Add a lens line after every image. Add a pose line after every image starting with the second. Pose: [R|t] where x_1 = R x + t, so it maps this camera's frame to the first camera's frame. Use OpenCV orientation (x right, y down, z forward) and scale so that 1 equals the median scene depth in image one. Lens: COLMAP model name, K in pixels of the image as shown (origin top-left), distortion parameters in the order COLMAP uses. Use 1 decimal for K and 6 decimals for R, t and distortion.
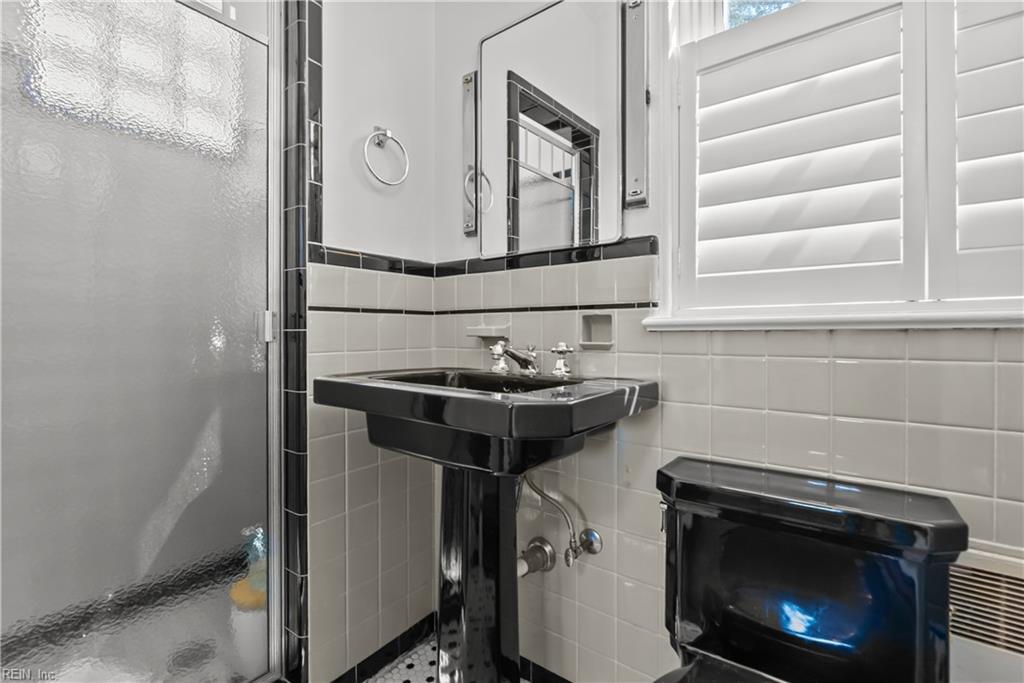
lens RADIAL K [[461.5, 0, 511.0], [0, 461.5, 337.6], [0, 0, 1]] dist [-0.000908, -0.000044]
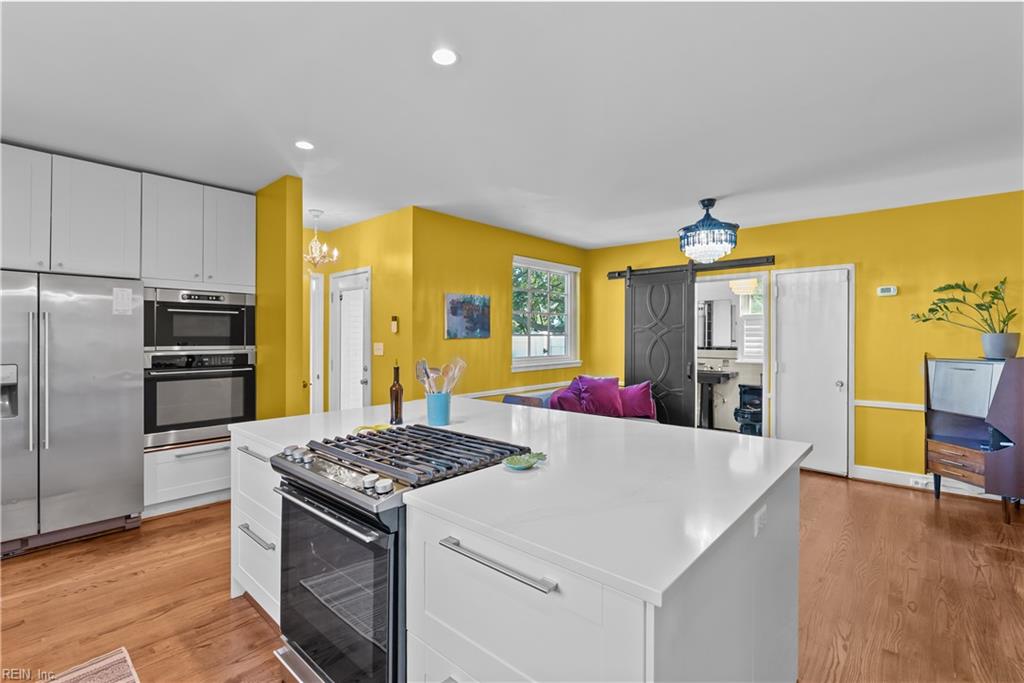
lens RADIAL K [[461.5, 0, 511.0], [0, 461.5, 337.6], [0, 0, 1]] dist [-0.000908, -0.000044]
pose [[0.996384, 0.001368, -0.084954, -1.766389], [-0.001649, 0.999993, -0.003237, -0.272497], [0.084949, 0.003366, 0.996380, -4.381054]]
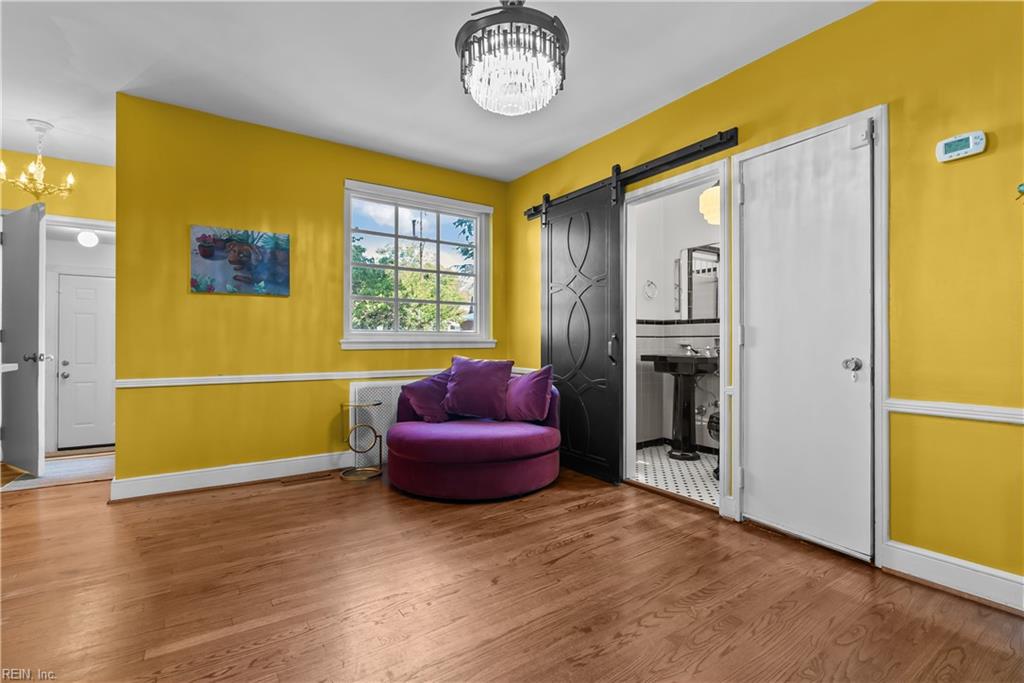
lens RADIAL K [[464.9, 0, 512.0], [0, 464.9, 341.5], [0, 0, 1]] dist [-0.001898, -0.000526]
pose [[0.949184, -0.000134, -0.314722, -0.177985], [-0.002270, 0.999971, -0.007271, 0.002307], [0.314714, 0.007616, 0.949156, -2.600876]]
